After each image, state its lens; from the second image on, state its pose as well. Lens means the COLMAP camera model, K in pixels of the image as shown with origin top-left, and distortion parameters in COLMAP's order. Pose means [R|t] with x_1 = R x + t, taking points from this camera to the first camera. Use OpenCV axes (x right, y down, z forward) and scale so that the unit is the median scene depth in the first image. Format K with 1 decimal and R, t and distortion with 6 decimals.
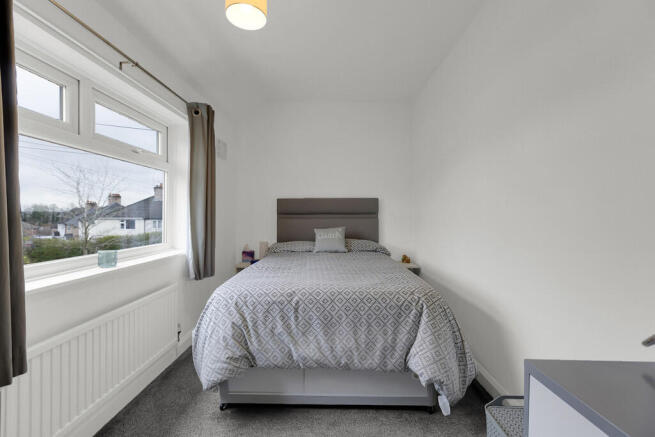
lens RADIAL K [[296.6, 0, 322.7], [0, 296.6, 221.4], [0, 0, 1]] dist [0.019562, -0.000016]
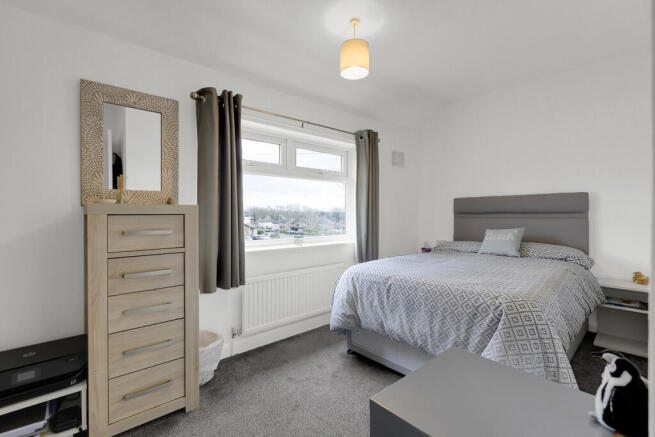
lens RADIAL K [[296.6, 0, 322.7], [0, 296.6, 221.4], [0, 0, 1]] dist [0.019562, -0.000016]
pose [[0.683243, 0.018147, -0.729966, 0.617760], [-0.017450, 0.999811, 0.008522, 0.002674], [0.729983, 0.006915, 0.683431, -0.047219]]
